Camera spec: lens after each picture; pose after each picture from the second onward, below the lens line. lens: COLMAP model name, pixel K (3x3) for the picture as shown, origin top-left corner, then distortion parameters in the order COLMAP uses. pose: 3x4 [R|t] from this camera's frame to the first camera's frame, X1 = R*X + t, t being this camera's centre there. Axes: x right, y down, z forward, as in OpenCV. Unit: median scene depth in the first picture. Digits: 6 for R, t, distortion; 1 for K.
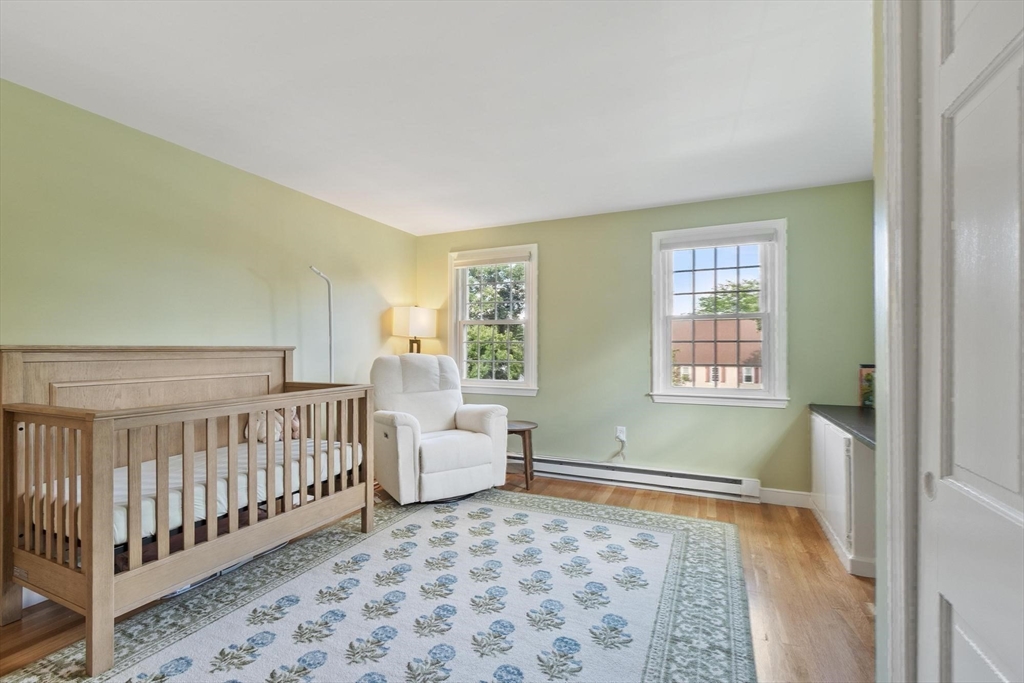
lens RADIAL K [[455.6, 0, 510.2], [0, 455.6, 346.4], [0, 0, 1]] dist [0.001160, 0.000146]
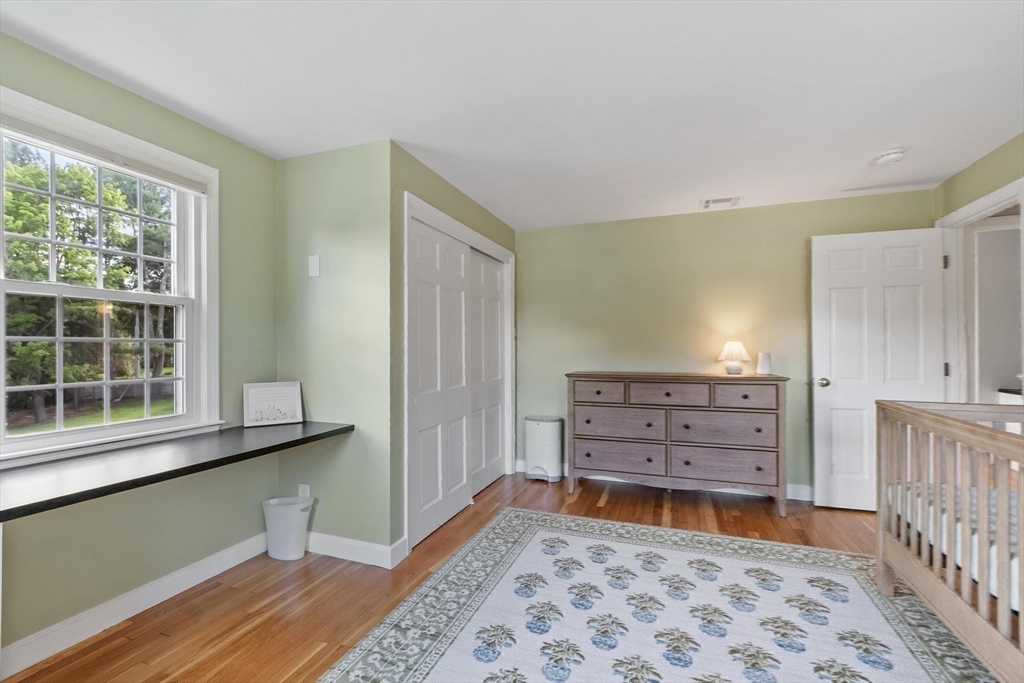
lens RADIAL K [[455.6, 0, 511.6], [0, 455.6, 345.8], [0, 0, 1]] dist [0.001160, 0.000146]
pose [[-0.997310, 0.005951, -0.073058, 0.249955], [0.006408, 0.999961, -0.006024, -0.010534], [0.073019, -0.006476, -0.997310, 1.984602]]
